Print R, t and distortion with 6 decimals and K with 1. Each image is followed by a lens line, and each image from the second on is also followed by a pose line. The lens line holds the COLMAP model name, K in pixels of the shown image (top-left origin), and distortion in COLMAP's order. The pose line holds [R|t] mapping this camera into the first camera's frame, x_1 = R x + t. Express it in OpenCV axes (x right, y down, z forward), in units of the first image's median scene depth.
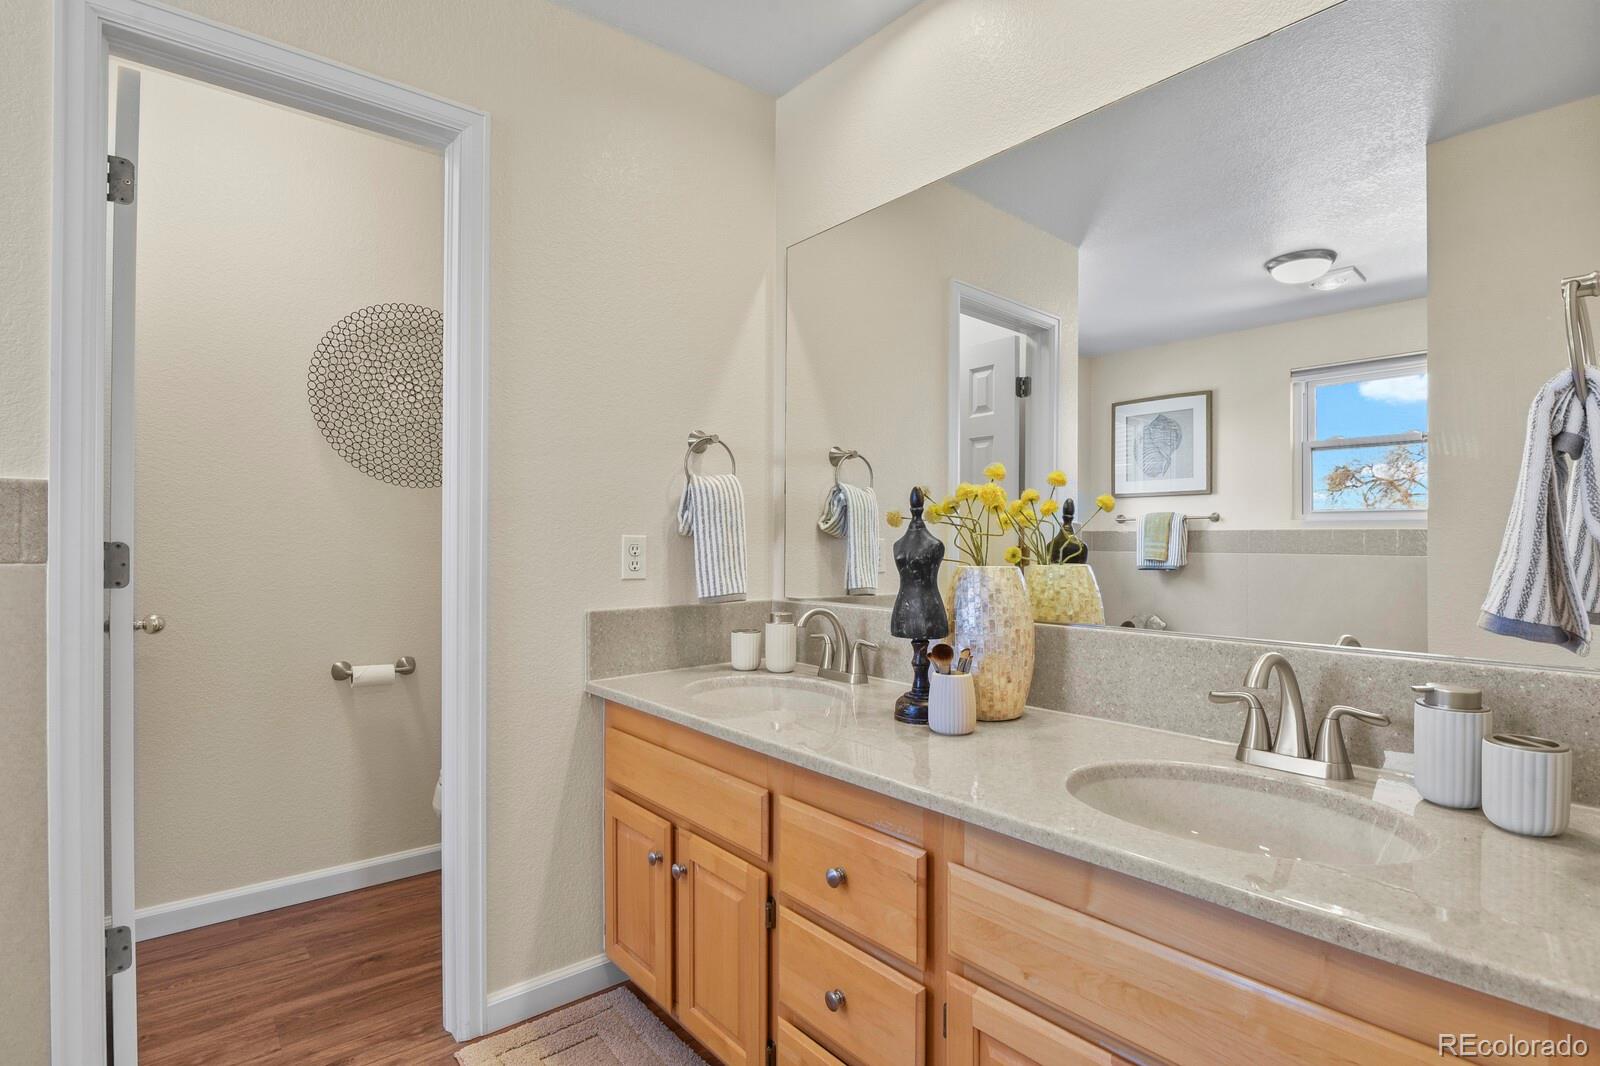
lens RADIAL K [[778.6, 0, 794.3], [0, 778.6, 538.0], [0, 0, 1]] dist [-0.011387, -0.004024]
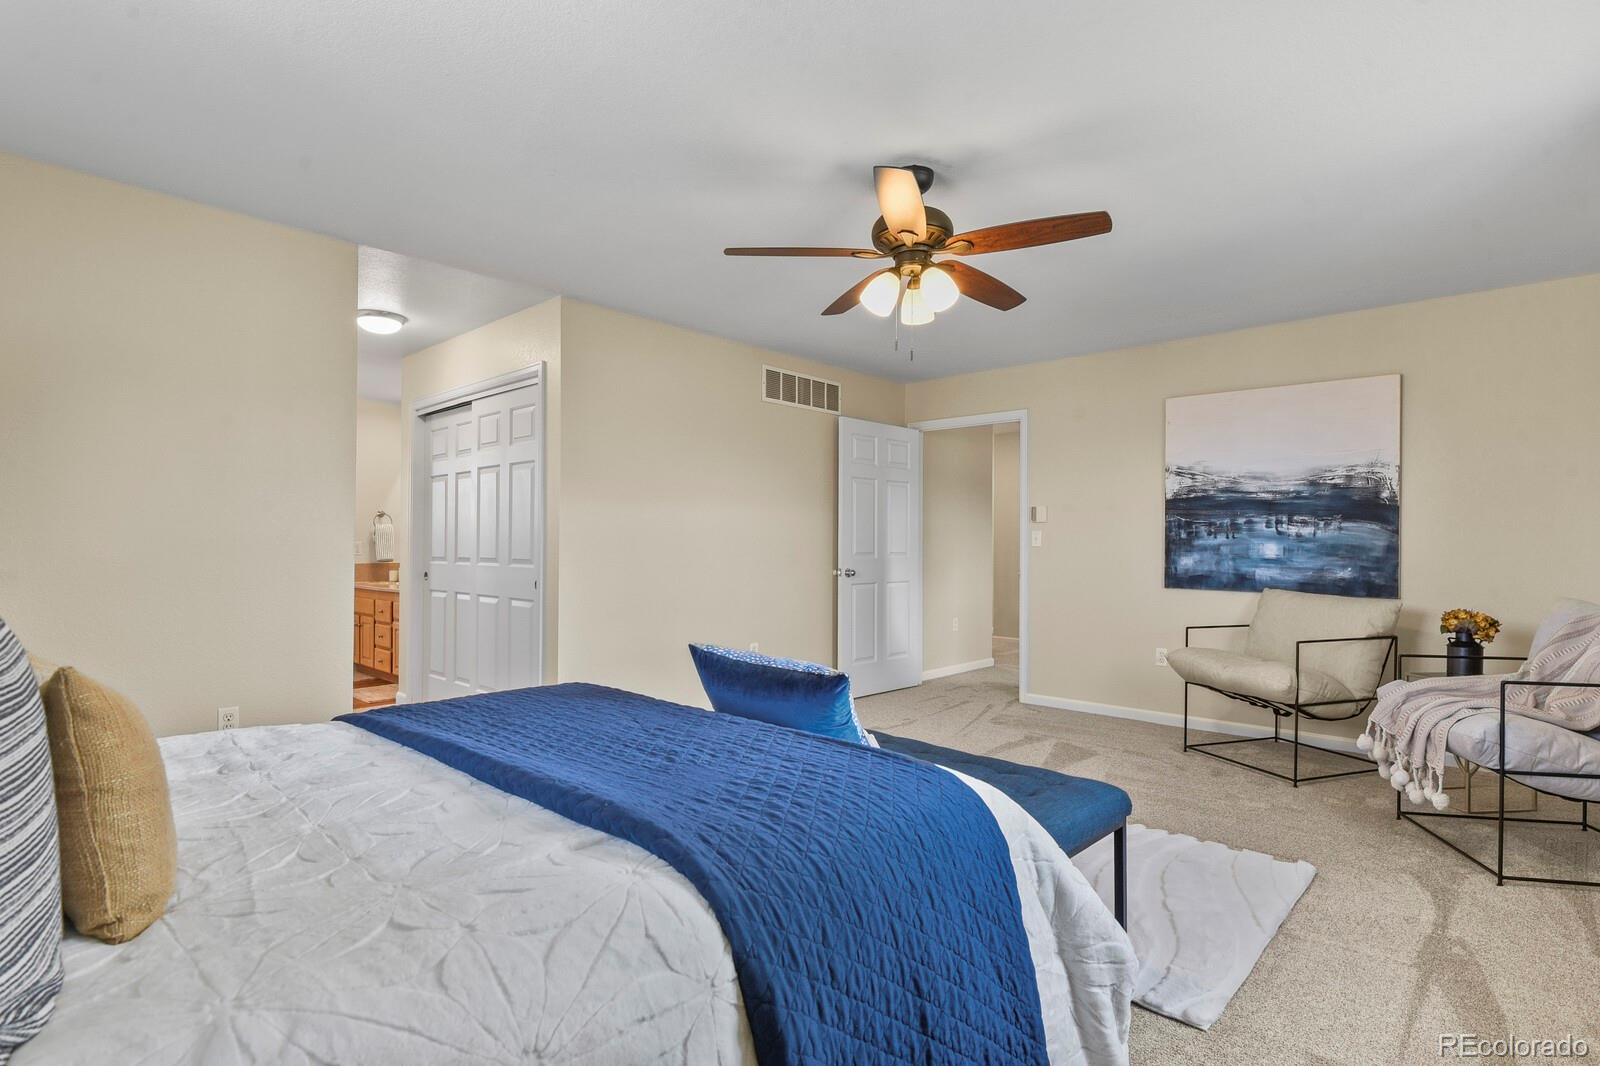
lens RADIAL K [[778.6, 0, 805.1], [0, 778.6, 537.1], [0, 0, 1]] dist [-0.011387, -0.004024]
pose [[0.990362, -0.001876, 0.138488, 1.343696], [0.002154, 0.999996, -0.001860, -0.015863], [-0.138484, 0.002140, 0.990362, -2.811161]]
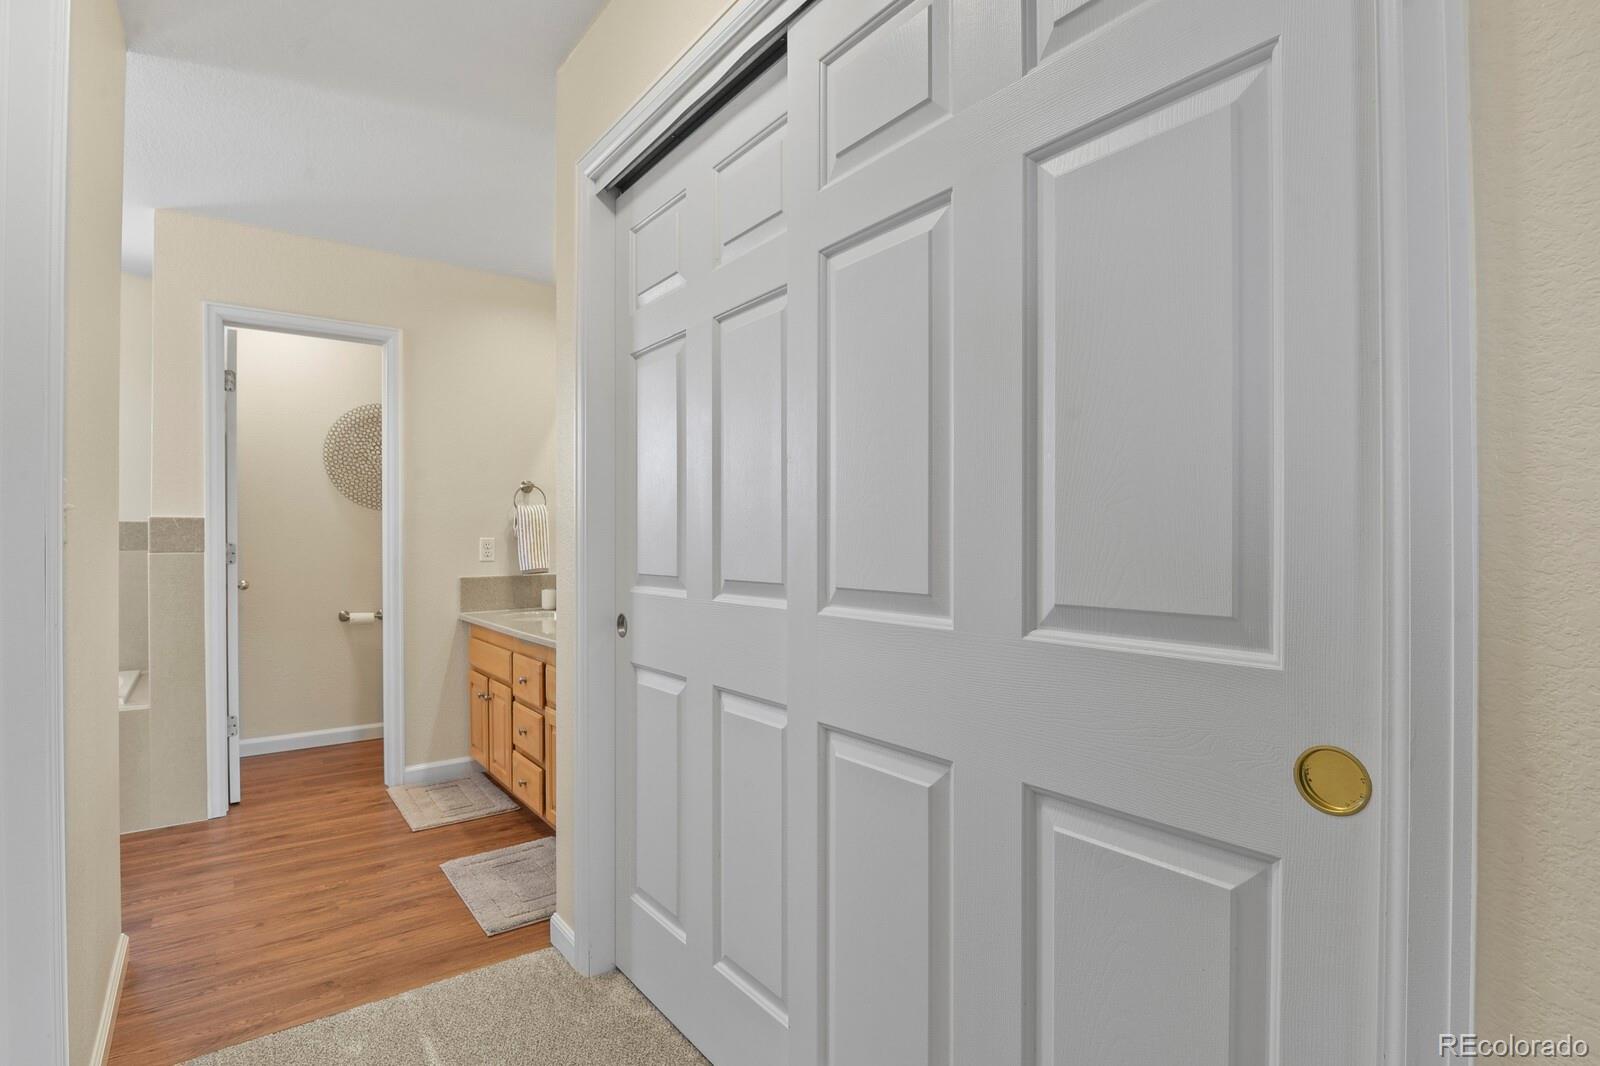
lens RADIAL K [[778.6, 0, 801.2], [0, 778.6, 536.9], [0, 0, 1]] dist [-0.011387, -0.004024]
pose [[0.998848, -0.008422, -0.047240, 0.670224], [0.008444, 0.999964, 0.000261, -0.000274], [0.047236, -0.000660, 0.998884, -0.883753]]
